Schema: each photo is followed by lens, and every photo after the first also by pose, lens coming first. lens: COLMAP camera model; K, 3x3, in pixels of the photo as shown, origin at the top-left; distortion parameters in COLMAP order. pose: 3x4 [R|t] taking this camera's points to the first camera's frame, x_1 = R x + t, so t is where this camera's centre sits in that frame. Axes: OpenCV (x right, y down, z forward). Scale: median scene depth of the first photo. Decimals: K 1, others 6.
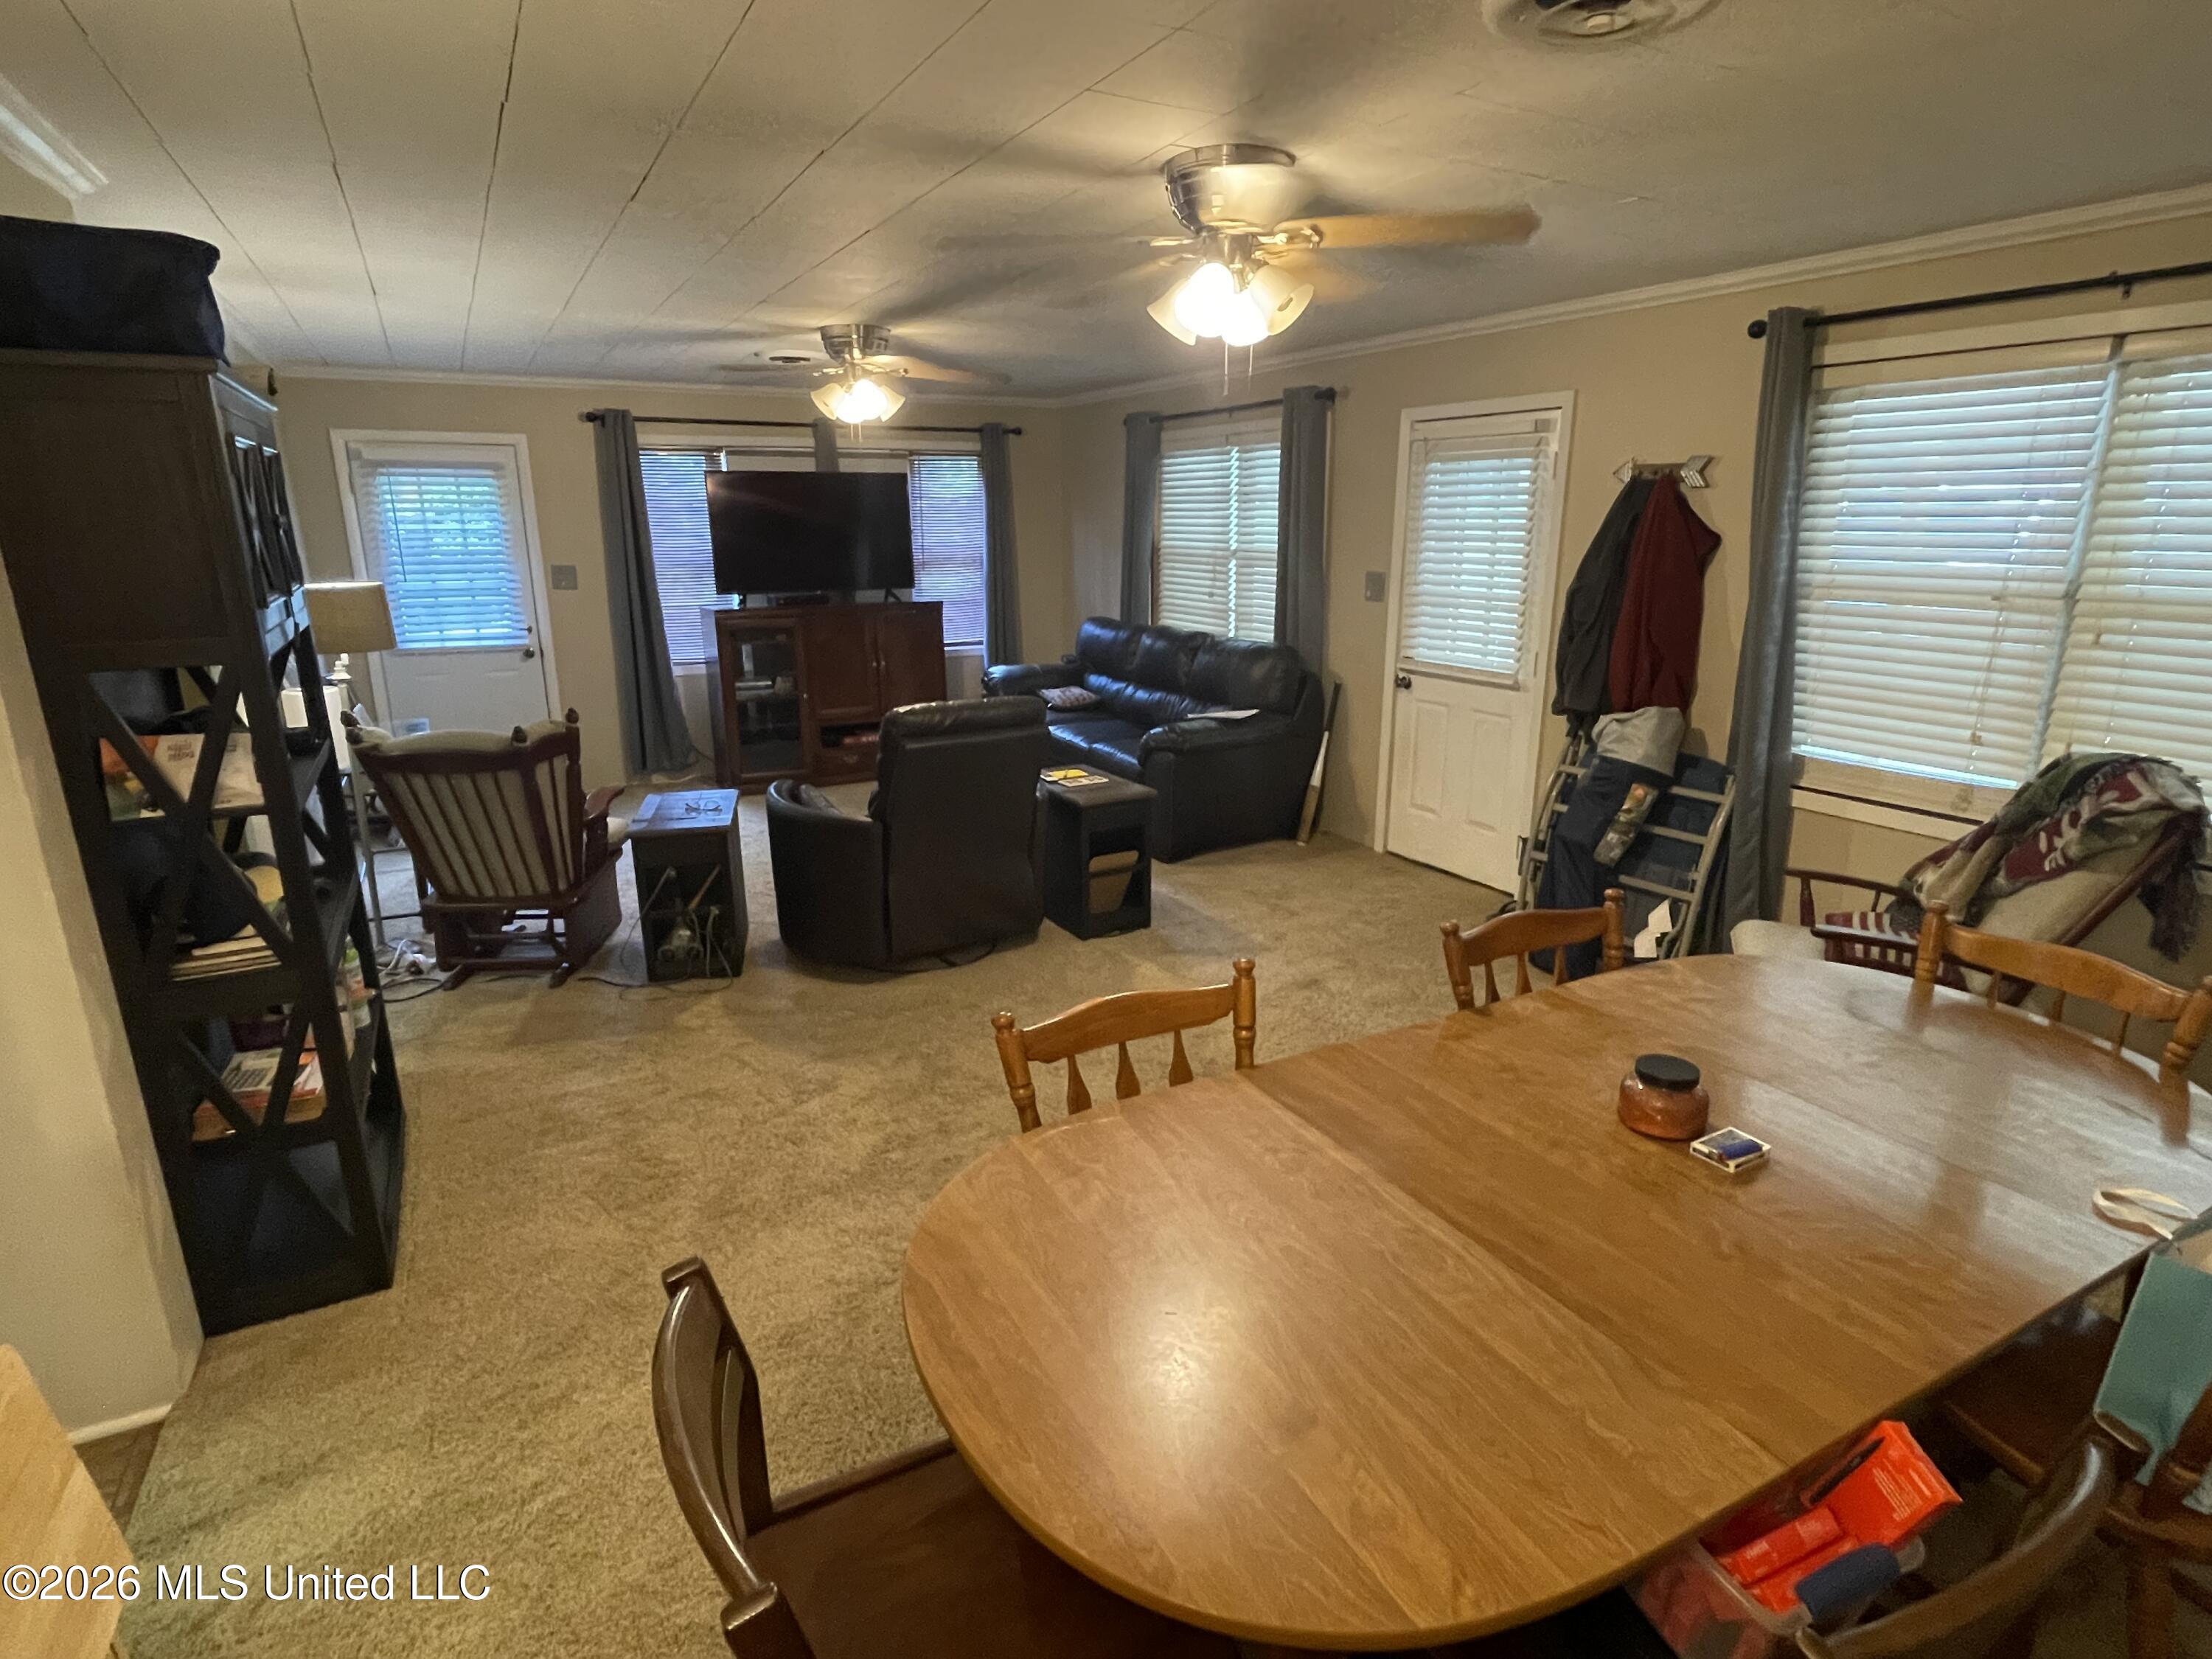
lens RADIAL K [[1174.0, 0, 1138.2], [0, 1174.0, 833.6], [0, 0, 1]] dist [0.018098, -0.000434]
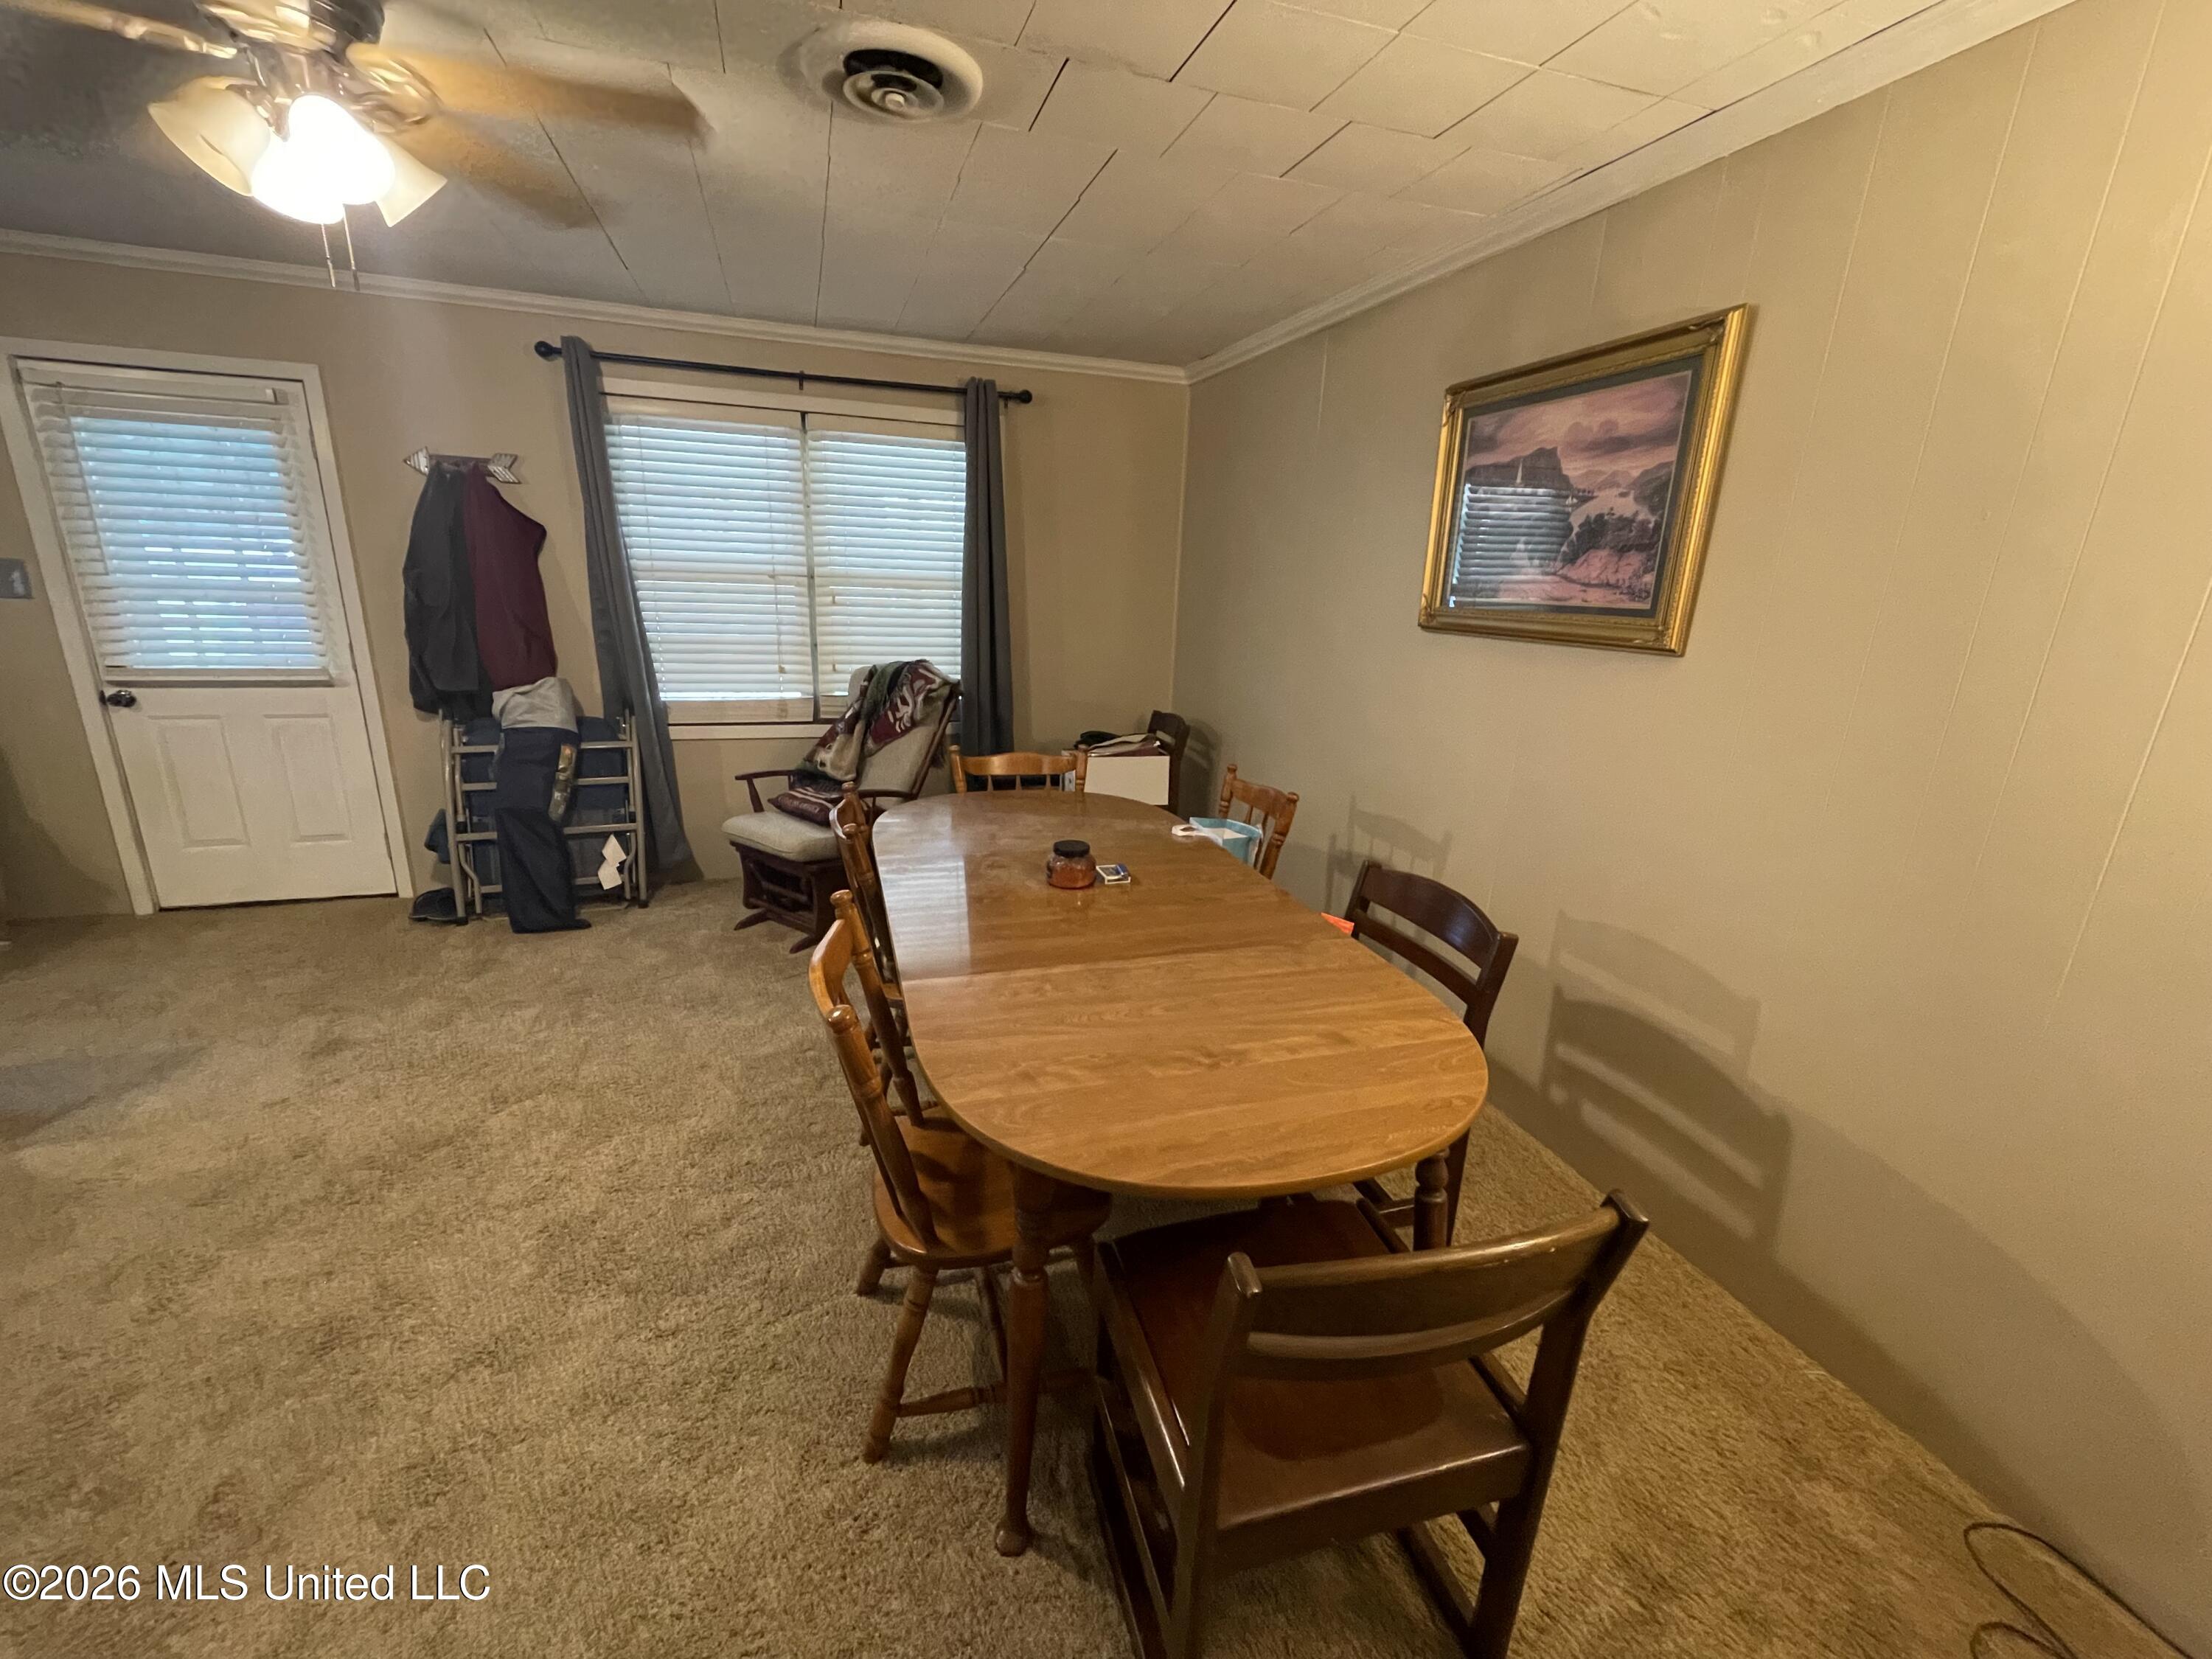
lens RADIAL K [[906.4, 0, 1110.2], [0, 906.4, 831.6], [0, 0, 1]] dist [-0.000849, -0.000111]
pose [[0.200554, -0.265093, 0.943135, -0.318860], [0.222460, 0.949870, 0.219681, -0.037125], [-0.954091, 0.165751, 0.249473, 0.286261]]
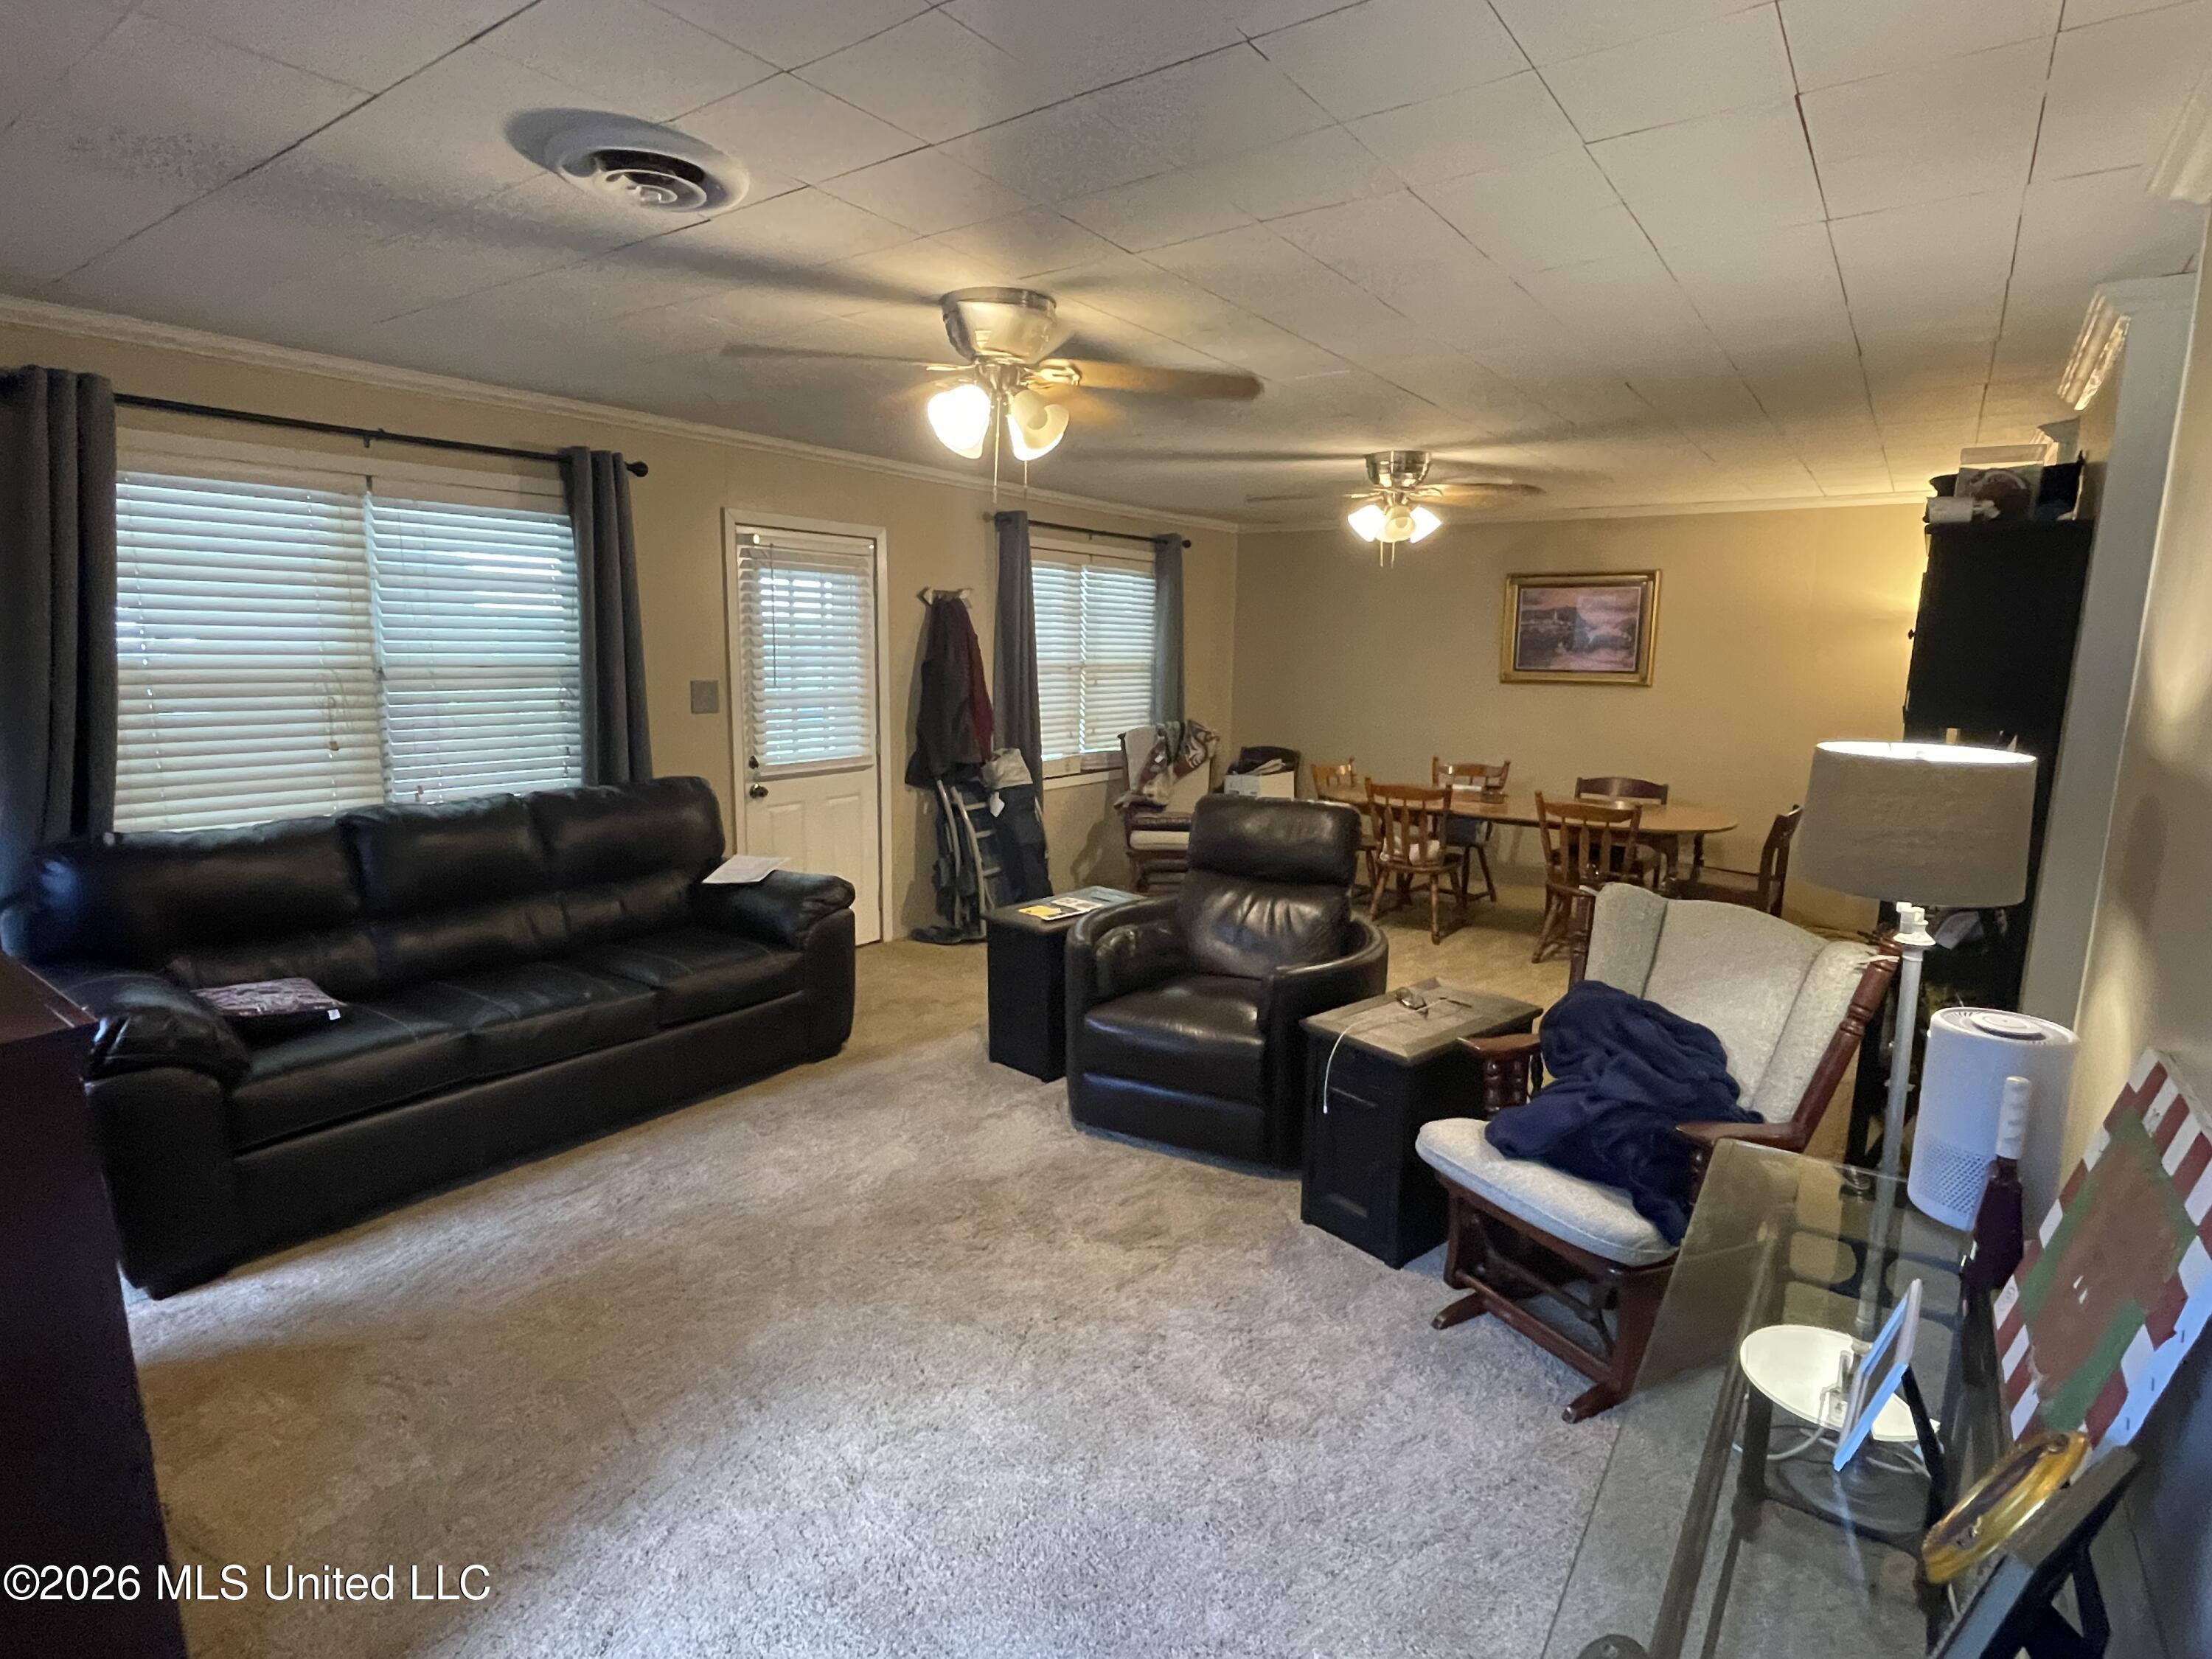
lens RADIAL K [[1161.5, 0, 1098.3], [0, 1161.5, 828.7], [0, 0, 1]] dist [-0.065790, 0.042381]
pose [[-0.408986, -0.139821, 0.901765, -0.958611], [0.231442, 0.939988, 0.250715, -0.355292], [-0.882703, 0.311245, -0.352082, 1.437237]]
